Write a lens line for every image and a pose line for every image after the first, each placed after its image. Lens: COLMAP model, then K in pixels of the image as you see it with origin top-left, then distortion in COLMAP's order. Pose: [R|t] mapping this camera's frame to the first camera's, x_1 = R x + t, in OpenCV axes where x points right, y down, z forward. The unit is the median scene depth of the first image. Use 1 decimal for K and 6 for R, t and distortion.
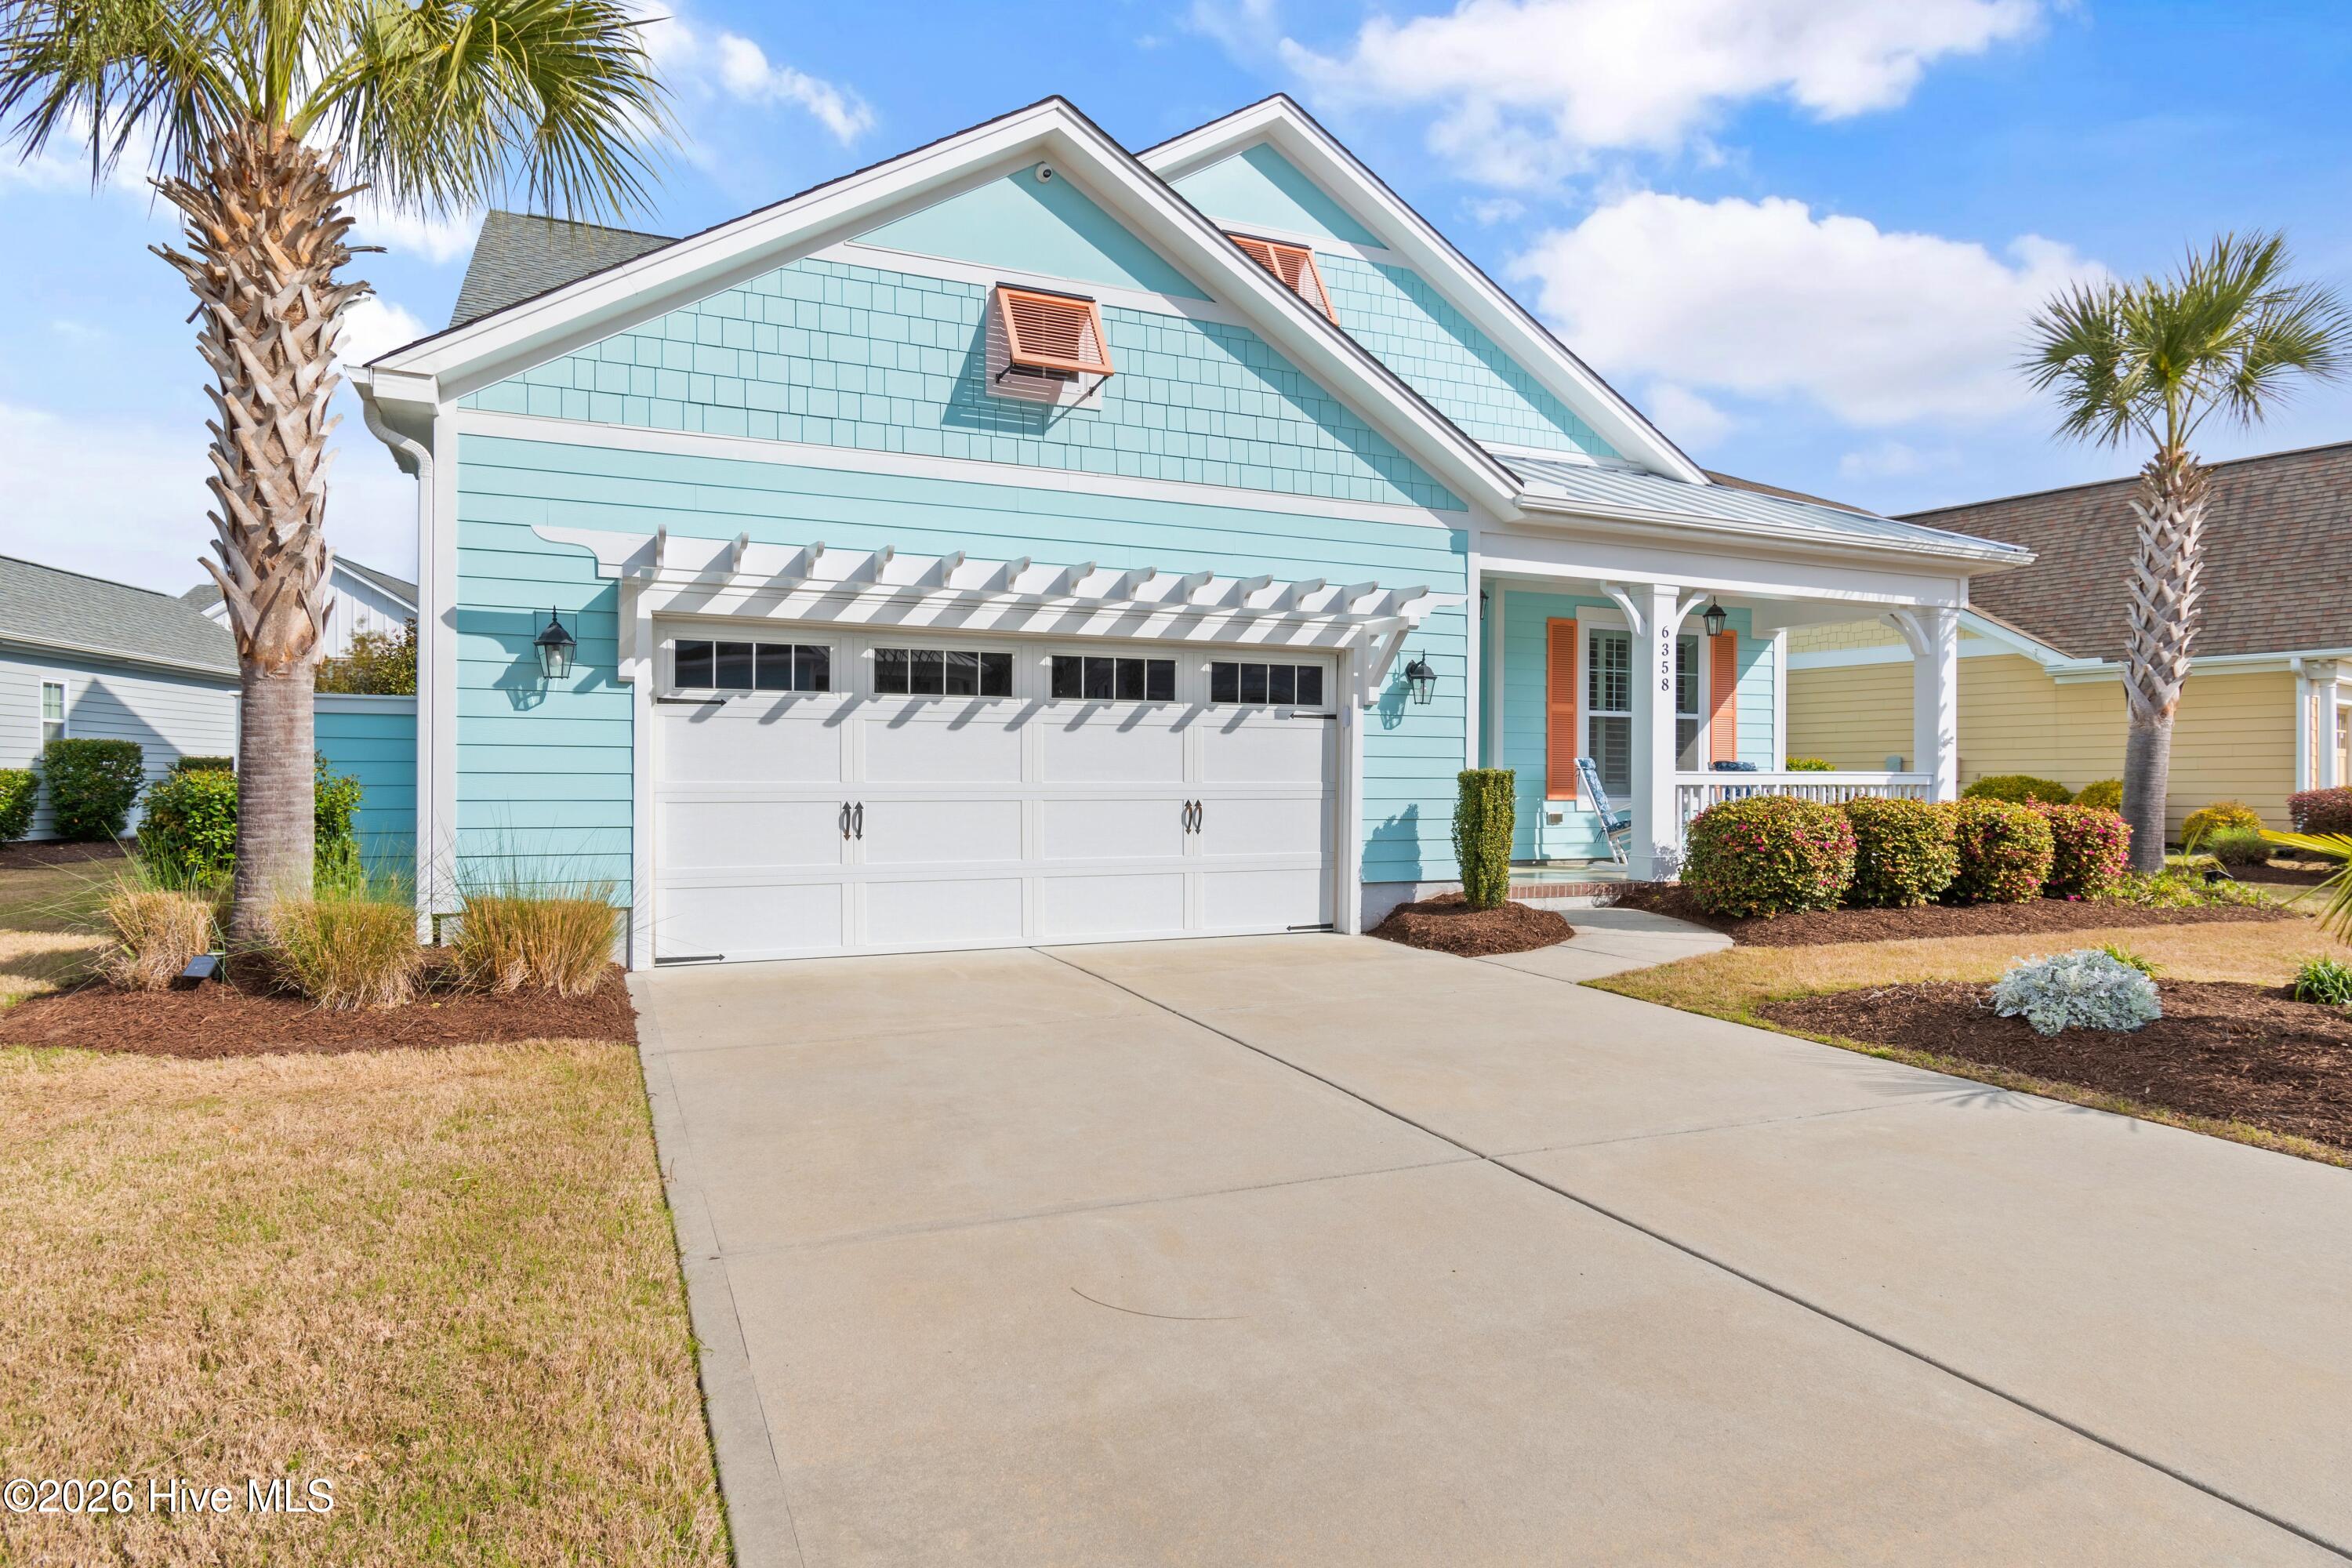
lens RADIAL K [[1311.2, 0, 1176.0], [0, 1311.2, 784.0], [0, 0, 1]] dist [-0.000435, -0.000164]
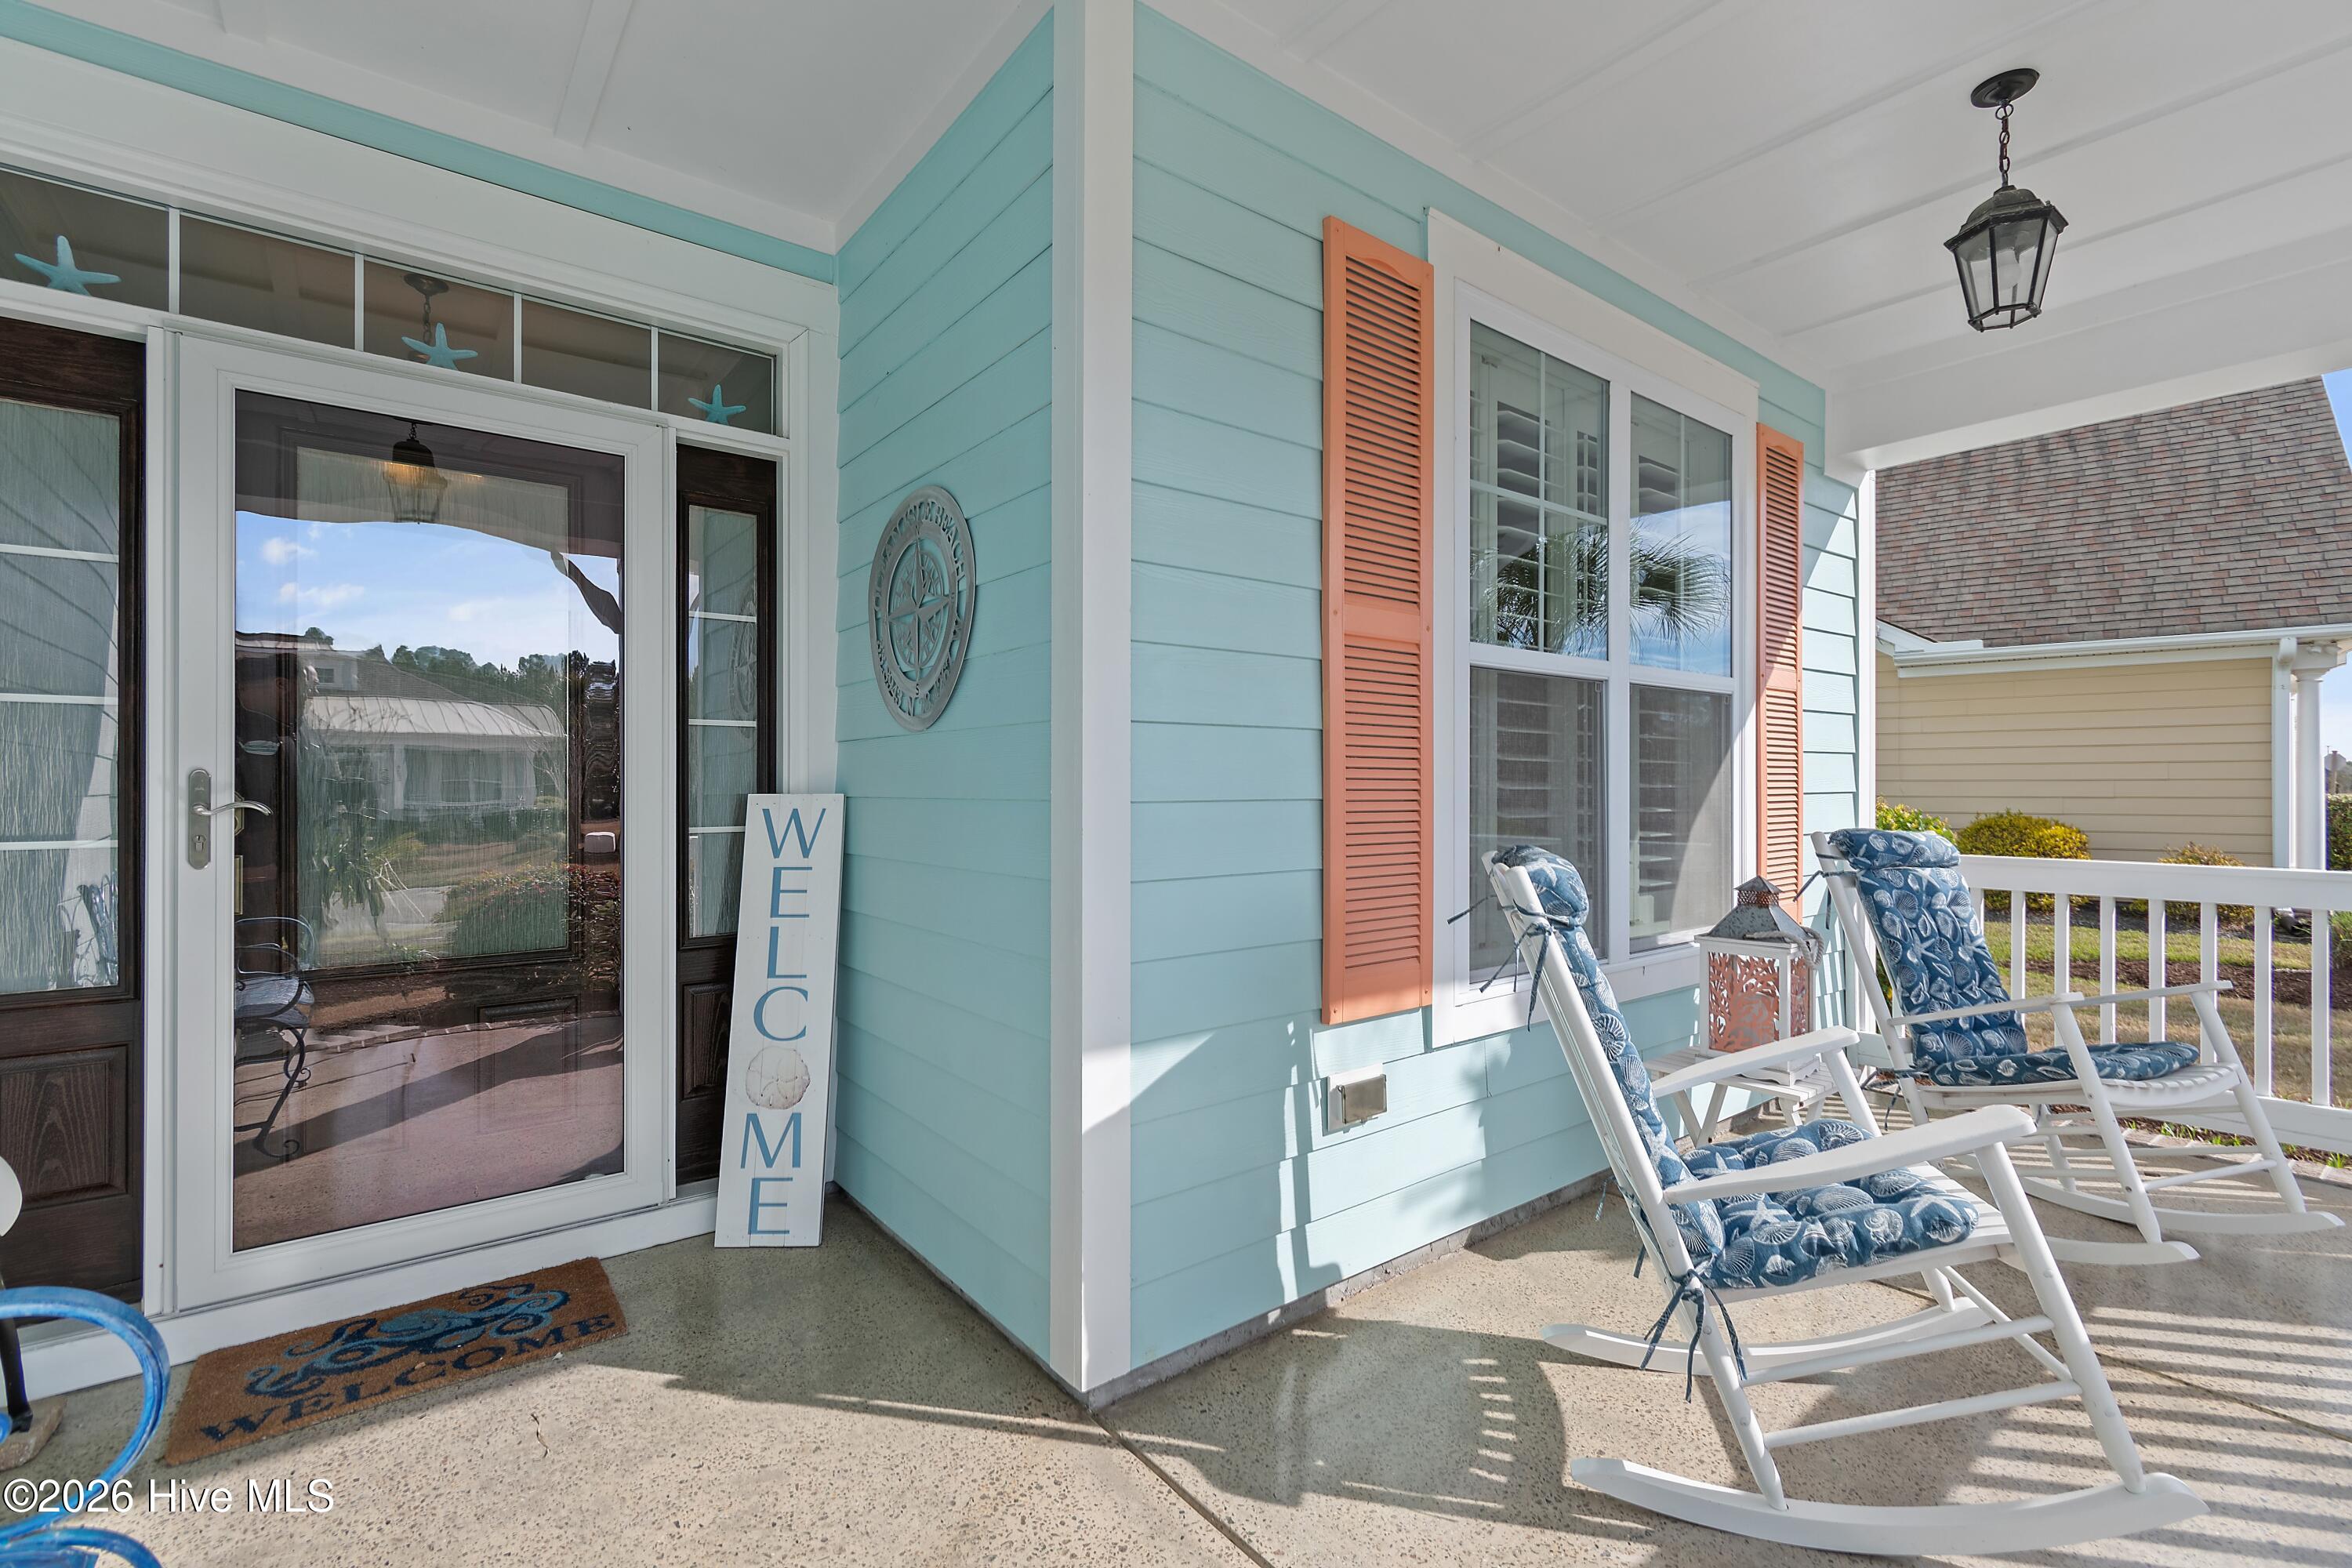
lens RADIAL K [[1035.5, 0, 1171.0], [0, 1035.5, 786.1], [0, 0, 1]] dist [0.001524, -0.000539]
pose [[0.971524, -0.003015, 0.236922, 0.198742], [0.002149, 0.999990, 0.003910, -0.027565], [-0.236931, -0.003289, 0.971521, 0.770489]]
